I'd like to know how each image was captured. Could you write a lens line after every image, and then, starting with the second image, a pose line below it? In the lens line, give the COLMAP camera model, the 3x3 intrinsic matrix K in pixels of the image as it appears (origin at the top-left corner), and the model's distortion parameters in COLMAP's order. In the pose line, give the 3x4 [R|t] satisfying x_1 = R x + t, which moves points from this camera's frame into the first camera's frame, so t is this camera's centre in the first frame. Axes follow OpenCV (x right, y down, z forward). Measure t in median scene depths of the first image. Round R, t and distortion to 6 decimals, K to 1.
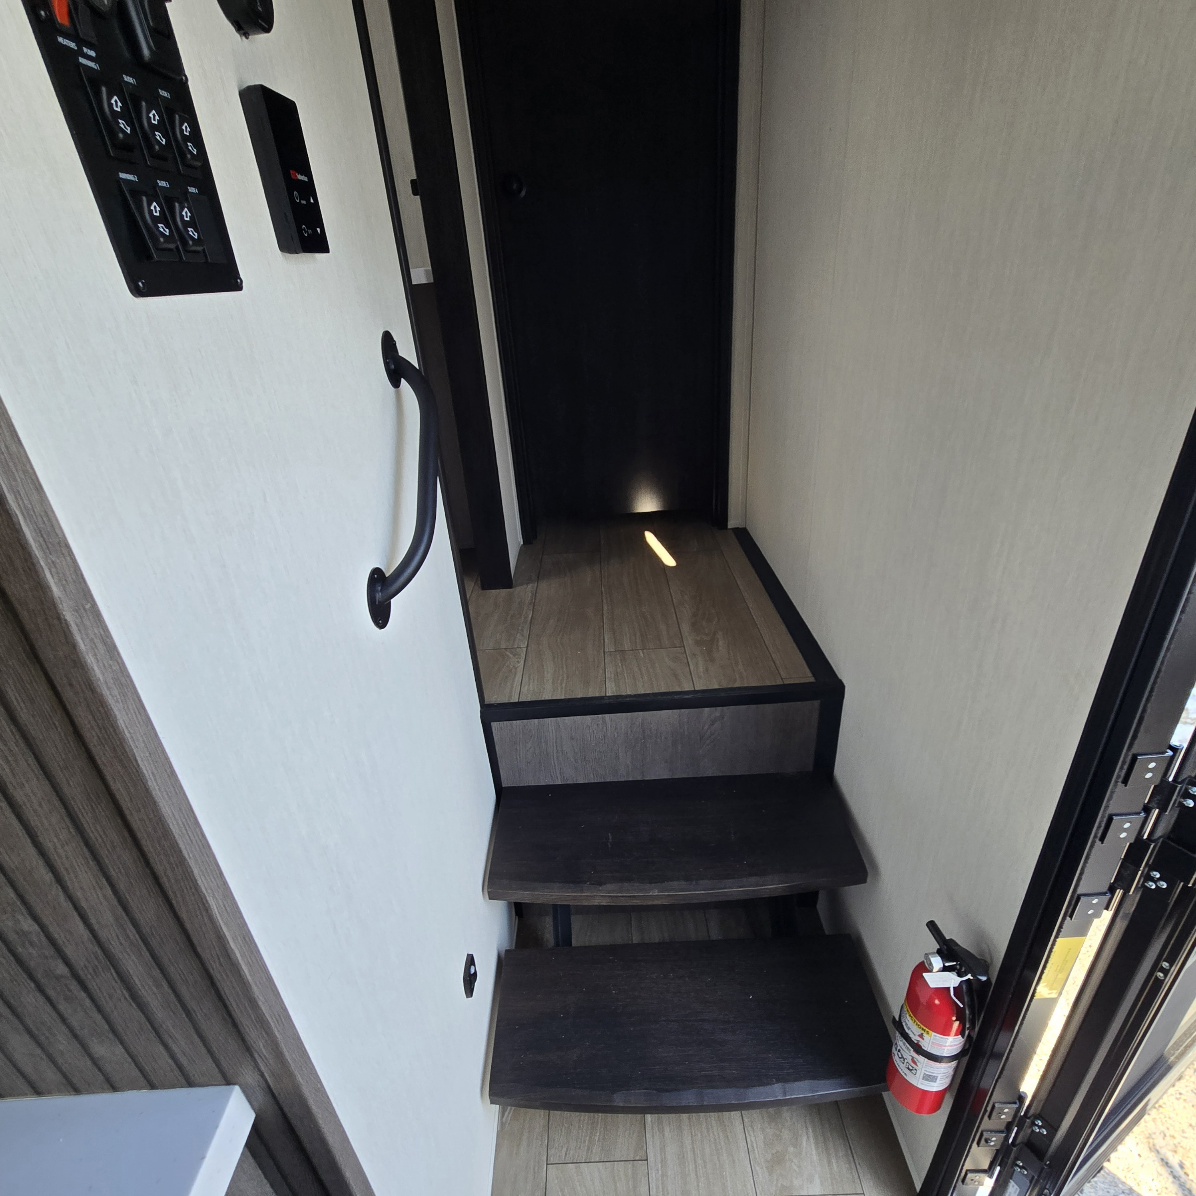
lens RADIAL K [[654.1, 0, 591.1], [0, 654.1, 598.4], [0, 0, 1]] dist [0.000758, 0.000459]
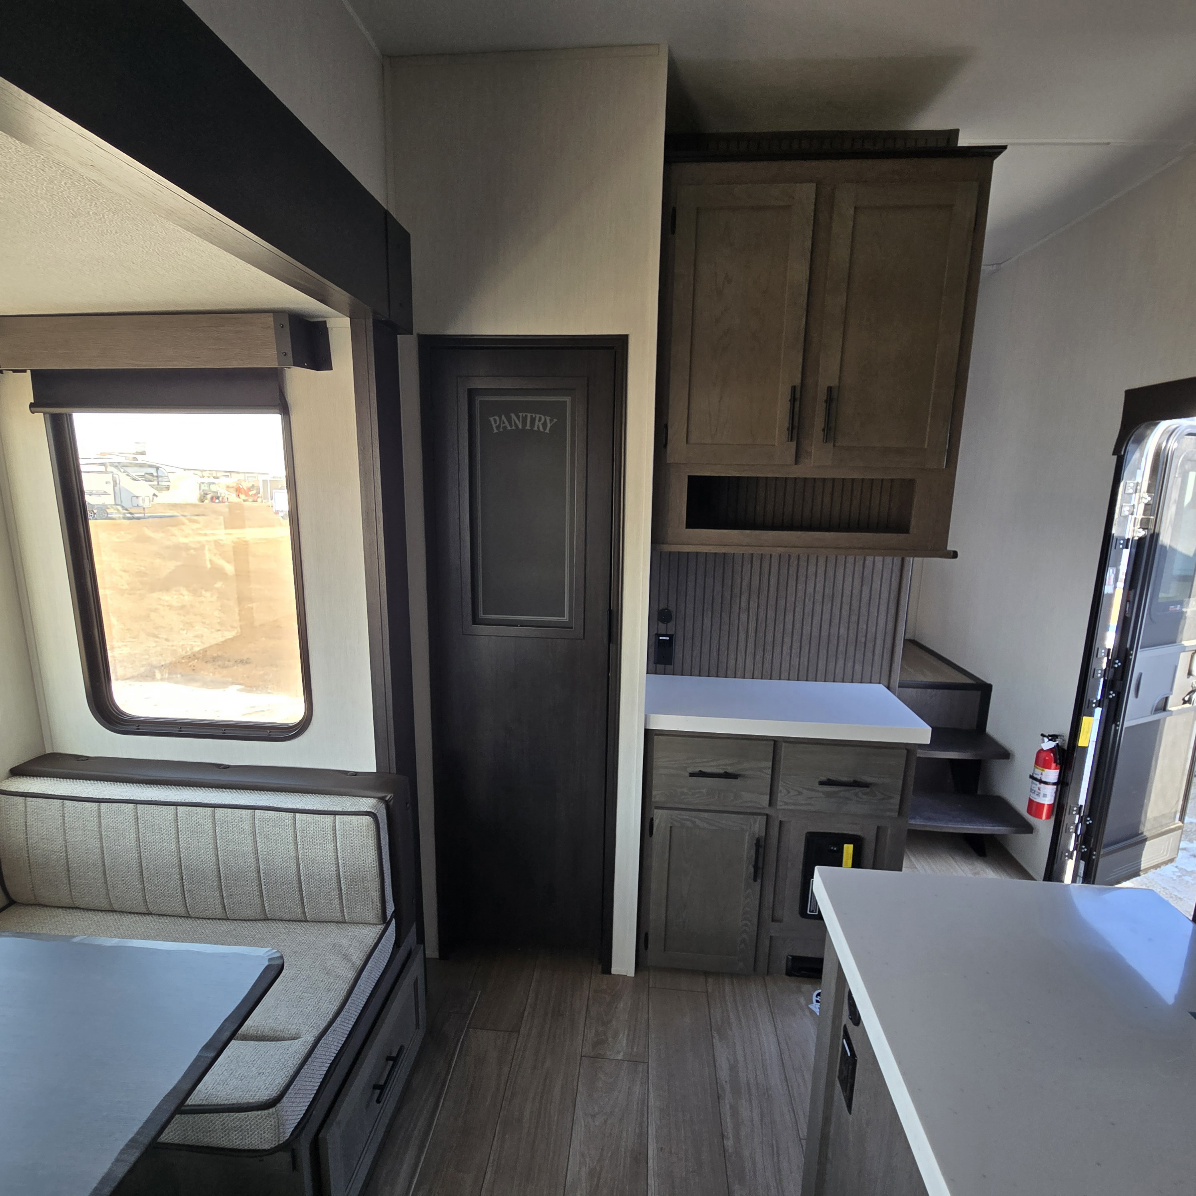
lens RADIAL K [[654.1, 0, 602.5], [0, 654.1, 602.9], [0, 0, 1]] dist [0.000758, 0.000459]
pose [[0.992747, 0.107191, -0.054437, -1.261460], [-0.118327, 0.951264, -0.284772, 0.968443], [0.021259, 0.289148, 0.957048, -1.894915]]
